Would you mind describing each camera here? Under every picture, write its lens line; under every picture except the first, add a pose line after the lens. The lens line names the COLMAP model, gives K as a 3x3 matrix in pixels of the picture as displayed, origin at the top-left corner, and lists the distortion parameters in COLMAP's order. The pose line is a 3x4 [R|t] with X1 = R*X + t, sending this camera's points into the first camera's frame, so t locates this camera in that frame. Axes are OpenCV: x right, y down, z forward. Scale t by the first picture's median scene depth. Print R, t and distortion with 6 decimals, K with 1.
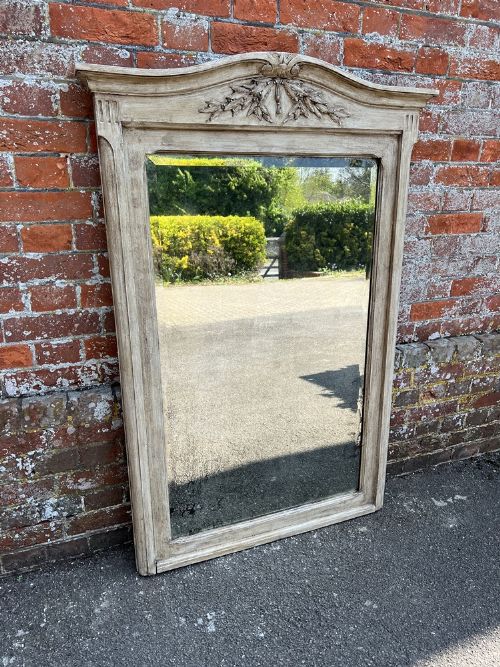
lens RADIAL K [[499.7, 0, 255.3], [0, 499.7, 339.1], [0, 0, 1]] dist [0.038057, -0.043612]
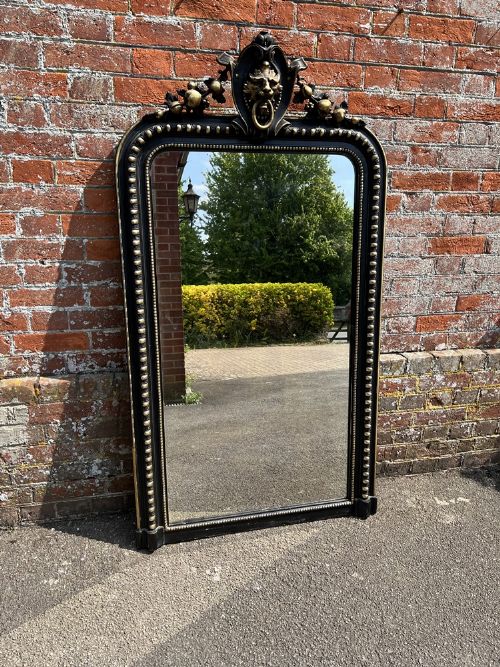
lens RADIAL K [[499.7, 0, 254.3], [0, 499.7, 335.6], [0, 0, 1]] dist [0.038057, -0.043612]
pose [[0.988141, 0.038047, -0.148763, 0.149219], [-0.047869, 0.996864, -0.063008, 0.073388], [0.145900, 0.069381, 0.986863, -0.185829]]
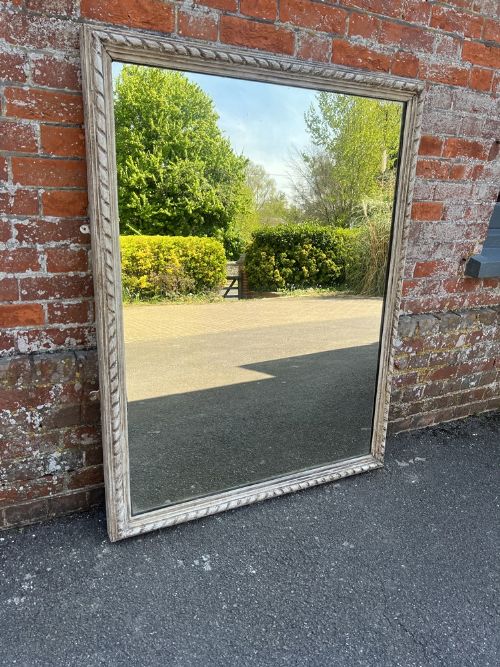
lens RADIAL K [[499.7, 0, 247.2], [0, 499.7, 339.4], [0, 0, 1]] dist [0.038057, -0.043612]
pose [[0.995506, 0.011254, 0.094023, -0.105442], [-0.010466, 0.999906, -0.008868, 0.083633], [-0.094114, 0.007844, 0.995530, -0.095426]]
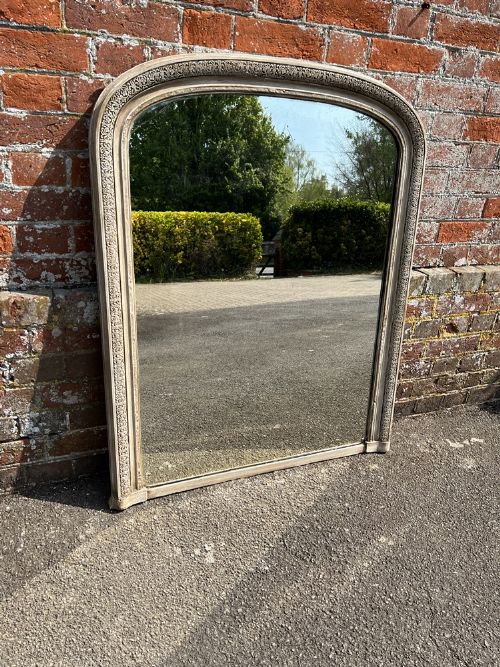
lens RADIAL K [[499.7, 0, 247.1], [0, 499.7, 338.0], [0, 0, 1]] dist [0.038057, -0.043612]
pose [[0.999064, 0.038743, 0.019220, -0.051867], [-0.039629, 0.998055, 0.048112, 0.130914], [-0.017319, -0.048829, 0.998657, 0.122028]]
